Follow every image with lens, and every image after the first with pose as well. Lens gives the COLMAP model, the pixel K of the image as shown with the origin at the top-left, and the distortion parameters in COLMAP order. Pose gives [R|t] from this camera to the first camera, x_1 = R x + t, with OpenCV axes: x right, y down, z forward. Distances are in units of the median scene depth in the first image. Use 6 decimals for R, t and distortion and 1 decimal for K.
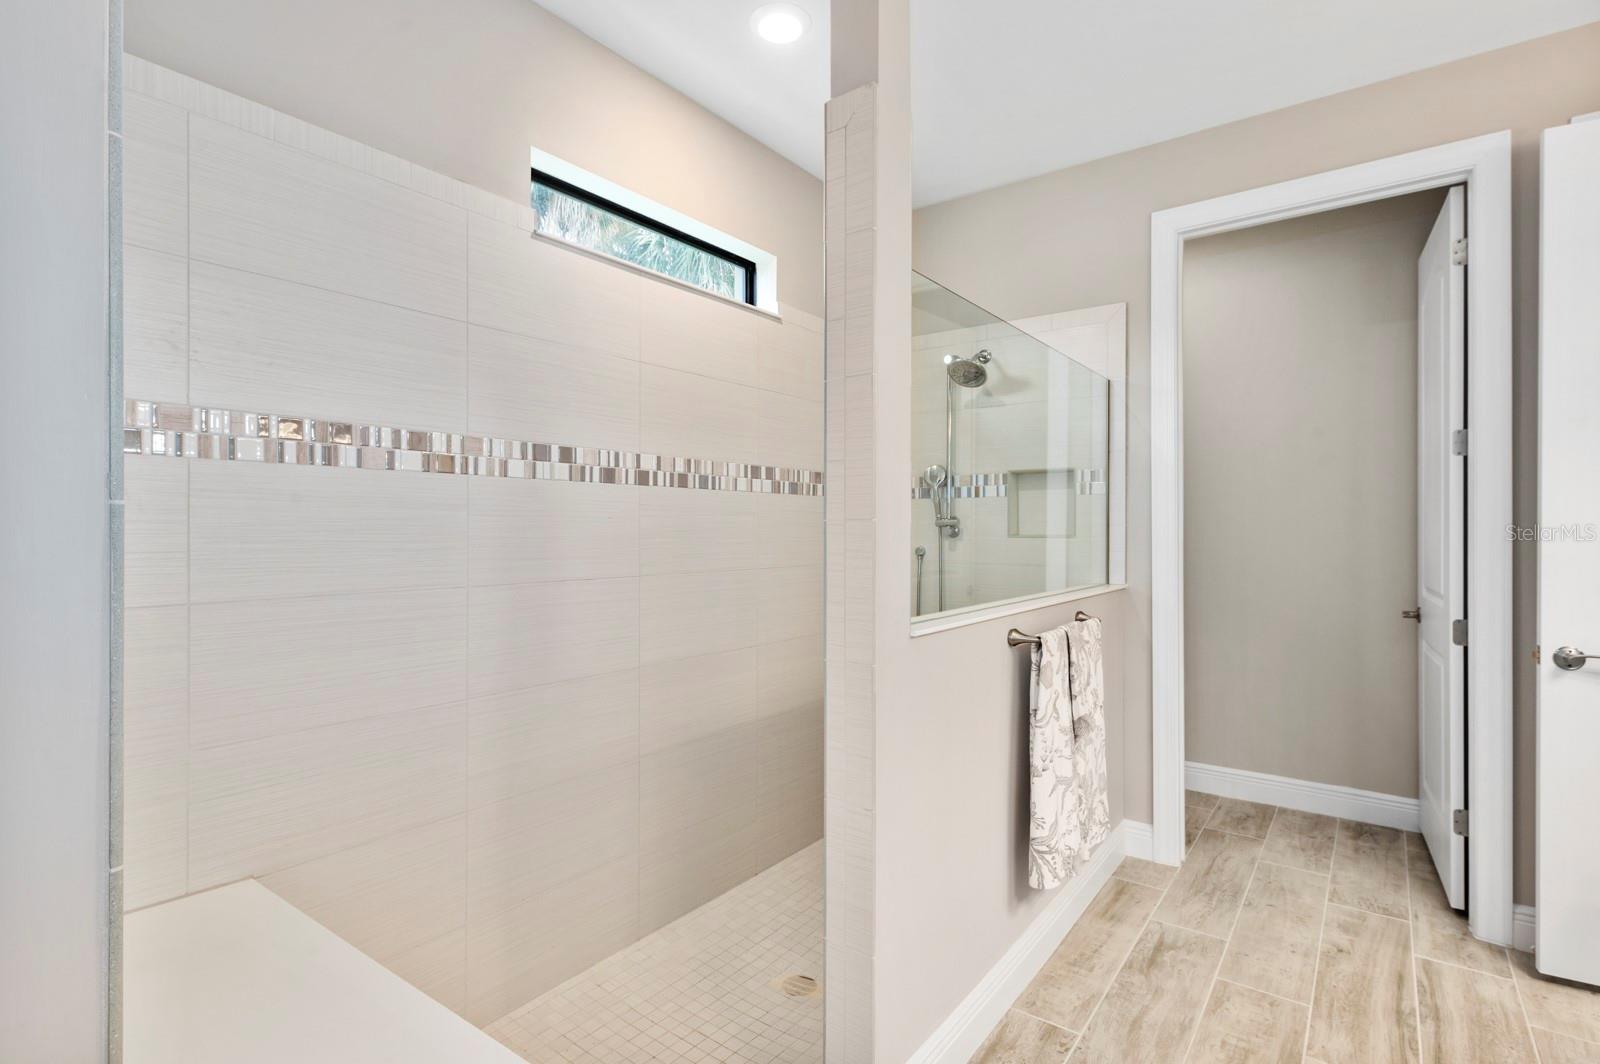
lens RADIAL K [[792.2, 0, 799.0], [0, 792.2, 523.3], [0, 0, 1]] dist [0.002460, 0.000222]
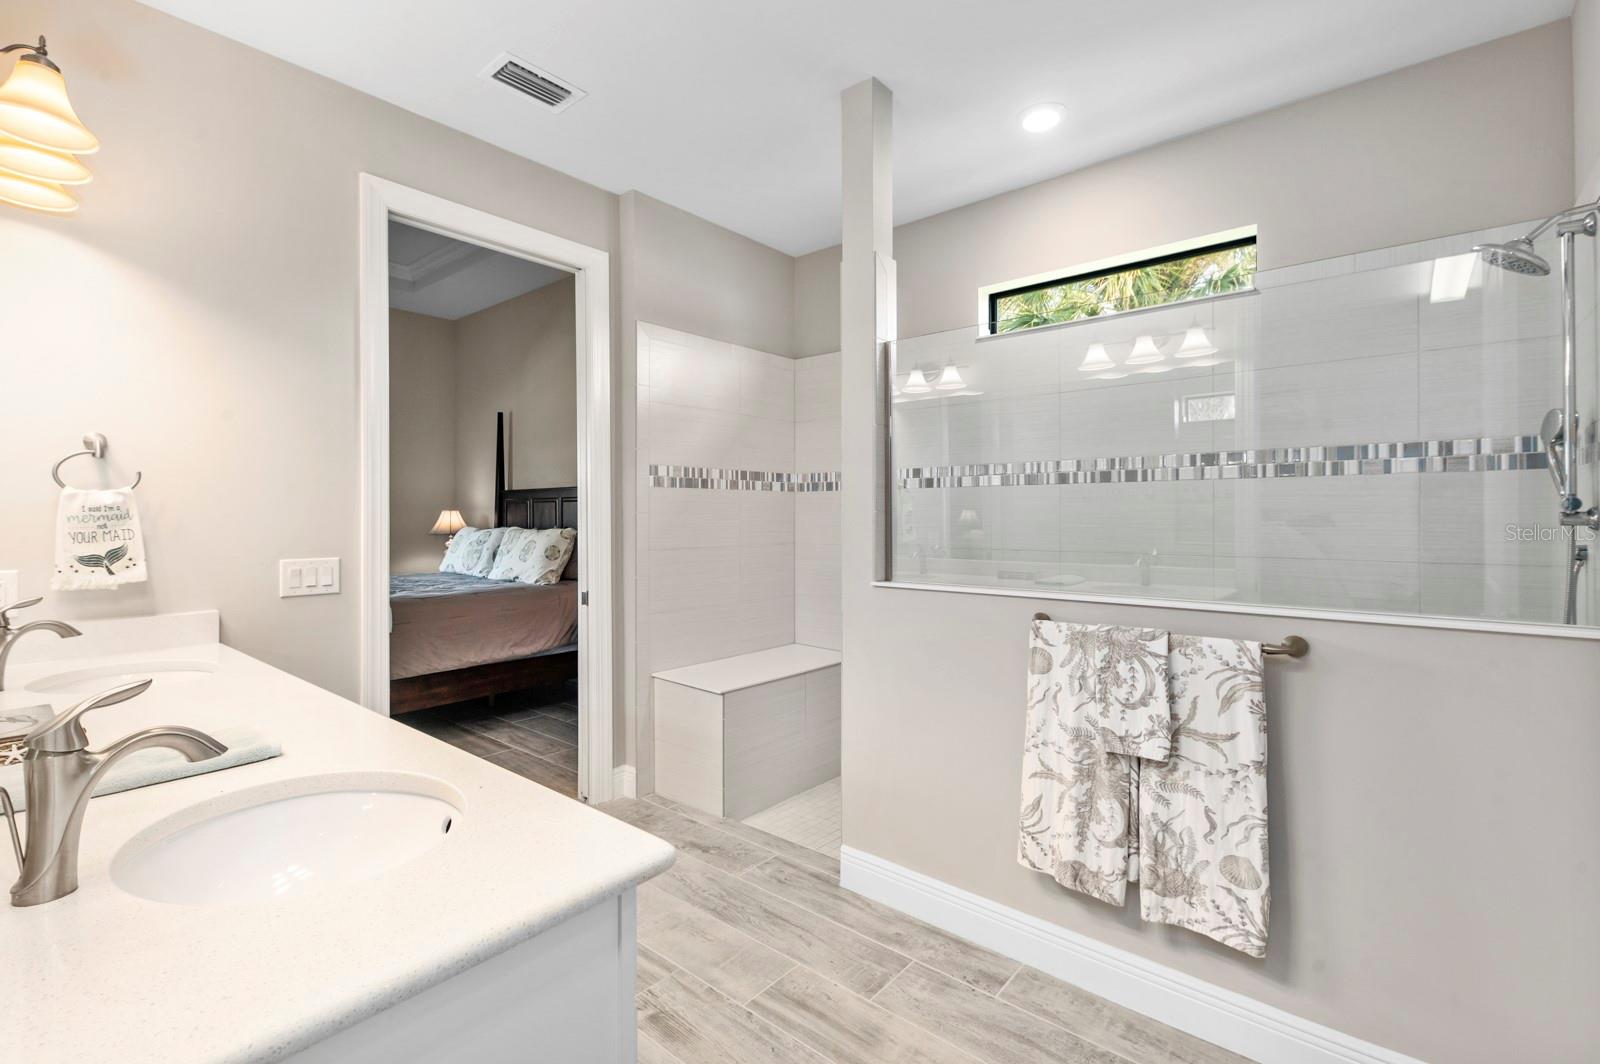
lens RADIAL K [[724.1, 0, 796.0], [0, 724.1, 537.6], [0, 0, 1]] dist [0.003859, 0.000059]
pose [[-0.089038, -0.001932, -0.996026, 1.026395], [-0.017695, 0.999843, -0.000358, 0.049146], [0.995871, 0.017592, -0.089058, 0.646617]]
